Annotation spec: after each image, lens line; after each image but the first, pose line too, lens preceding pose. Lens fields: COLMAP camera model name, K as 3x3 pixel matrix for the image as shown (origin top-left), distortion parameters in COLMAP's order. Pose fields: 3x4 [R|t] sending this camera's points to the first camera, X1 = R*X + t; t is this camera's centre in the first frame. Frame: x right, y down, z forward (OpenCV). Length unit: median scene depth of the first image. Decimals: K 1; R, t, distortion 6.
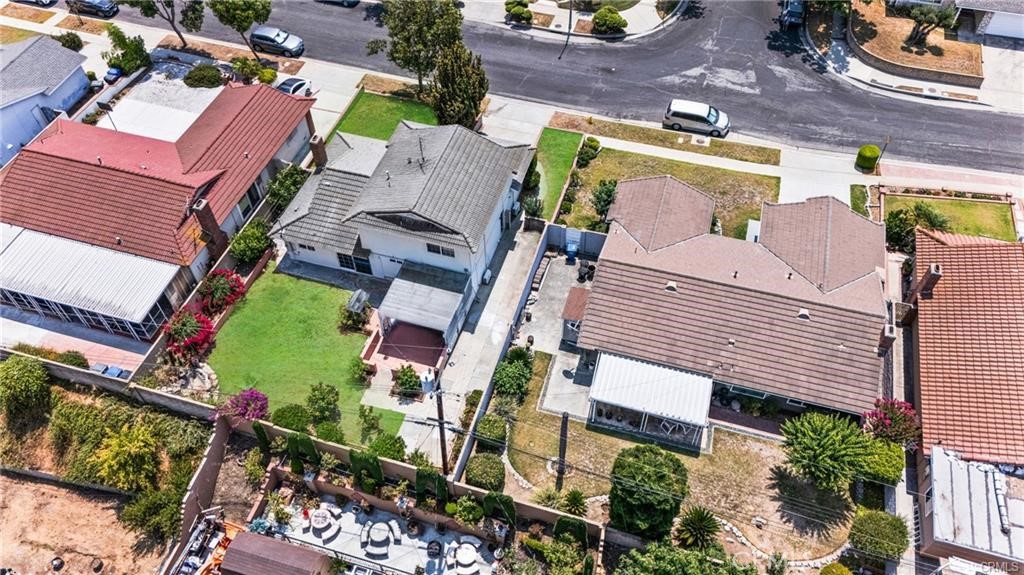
lens RADIAL K [[774.0, 0, 512.0], [0, 774.0, 287.5], [0, 0, 1]] dist [0.063851, -0.056044]
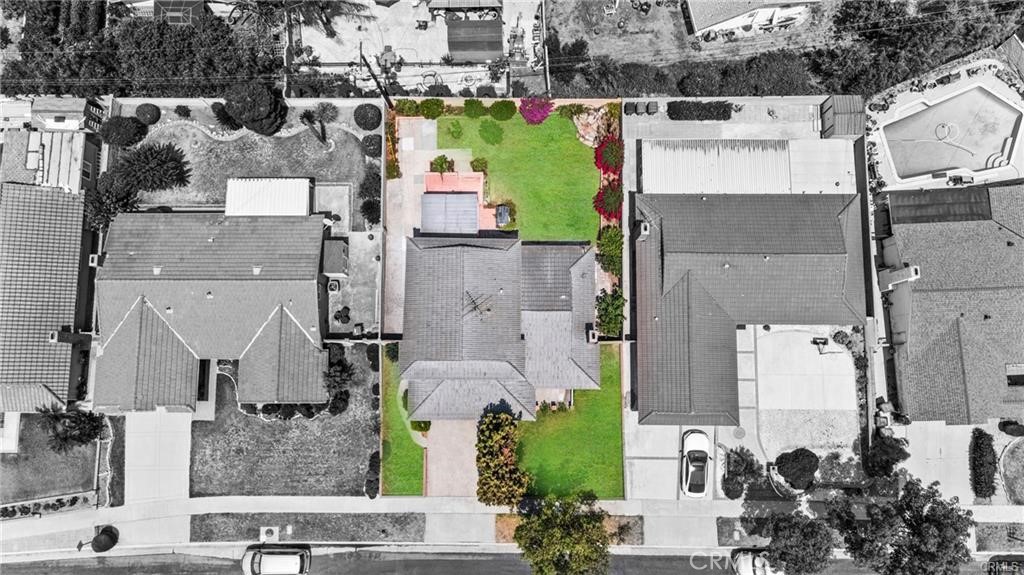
lens RADIAL K [[774.0, 0, 512.0], [0, 774.0, 287.5], [0, 0, 1]] dist [0.063851, -0.056044]
pose [[-0.957822, 0.286784, -0.018238, -0.132219], [-0.206240, -0.641845, 0.738580, -0.846850], [0.200107, 0.711189, 0.673920, 0.191010]]
